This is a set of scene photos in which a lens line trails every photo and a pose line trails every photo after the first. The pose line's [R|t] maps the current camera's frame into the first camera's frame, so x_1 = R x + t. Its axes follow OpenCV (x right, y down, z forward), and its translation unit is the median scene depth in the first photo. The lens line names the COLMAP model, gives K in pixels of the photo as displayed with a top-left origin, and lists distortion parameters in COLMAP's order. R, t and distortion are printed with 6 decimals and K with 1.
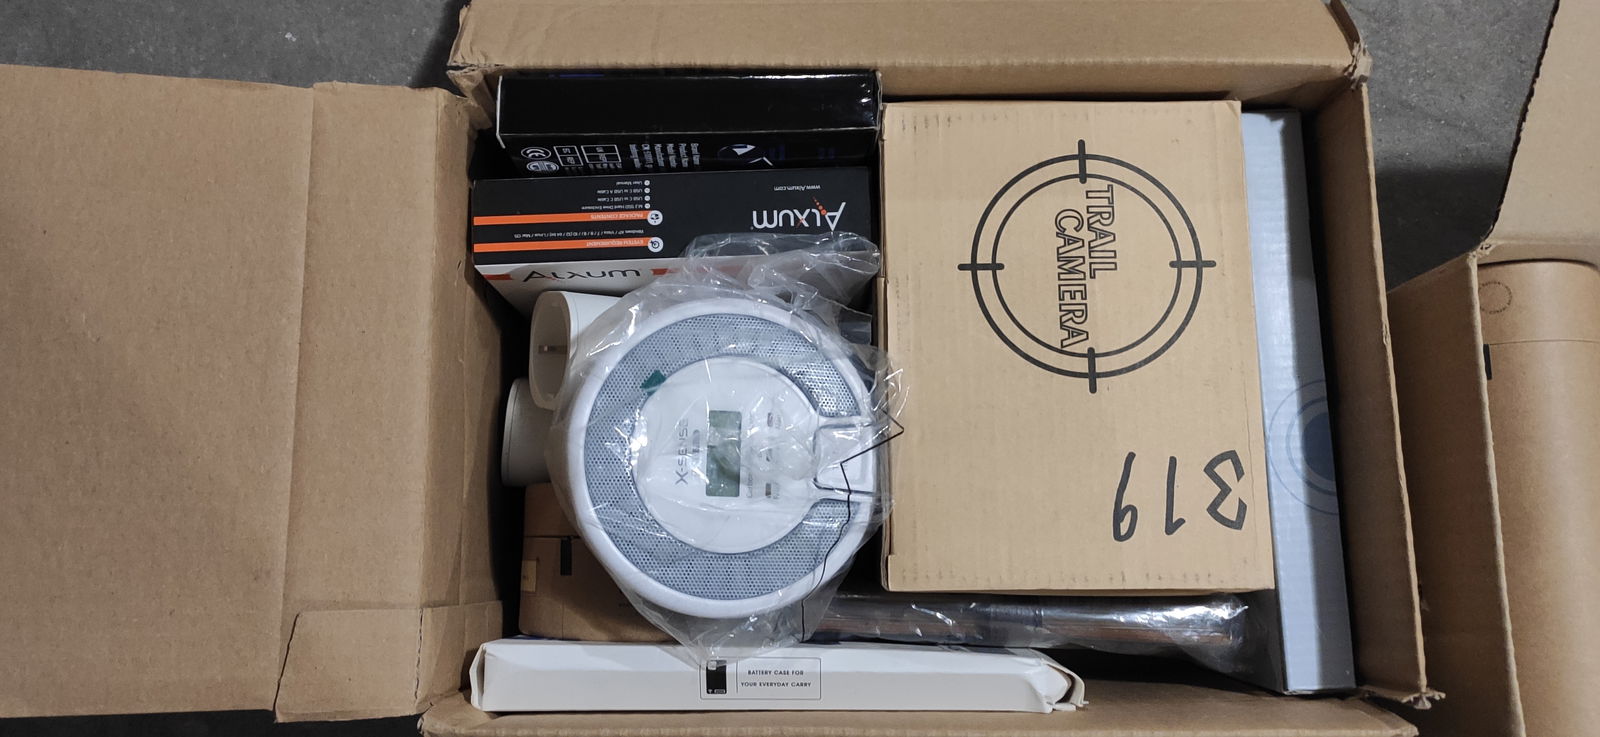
lens RADIAL K [[1198.8, 0, 777.5], [0, 1198.8, 368.6], [0, 0, 1]] dist [0.028488, 0.000227]
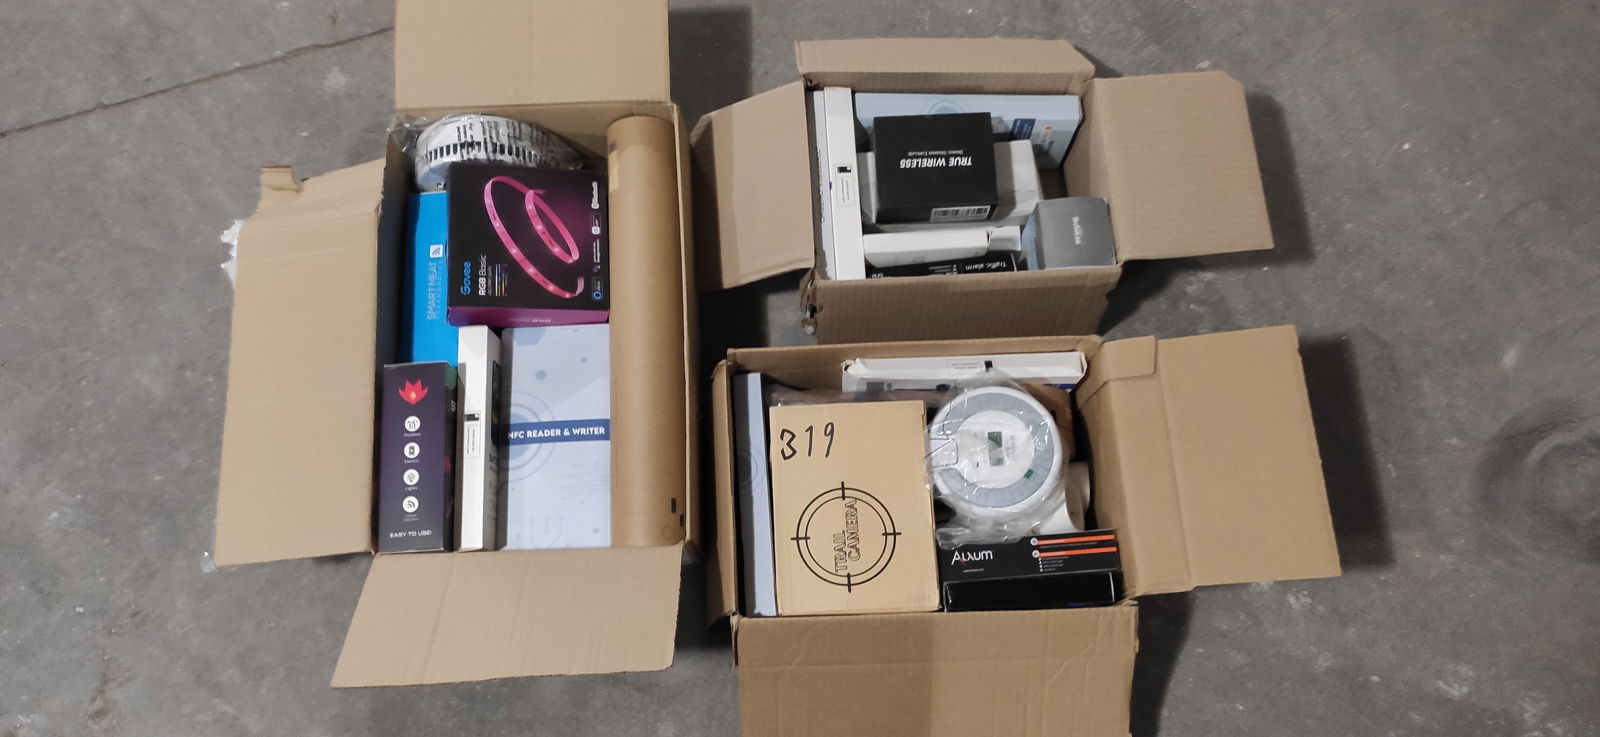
lens RADIAL K [[1198.8, 0, 777.5], [0, 1198.8, 368.6], [0, 0, 1]] dist [0.028488, 0.000227]
pose [[-0.999079, 0.042314, 0.007083, 0.362018], [-0.034449, -0.889615, 0.455410, -0.851487], [0.025572, 0.454747, 0.890253, -1.210801]]
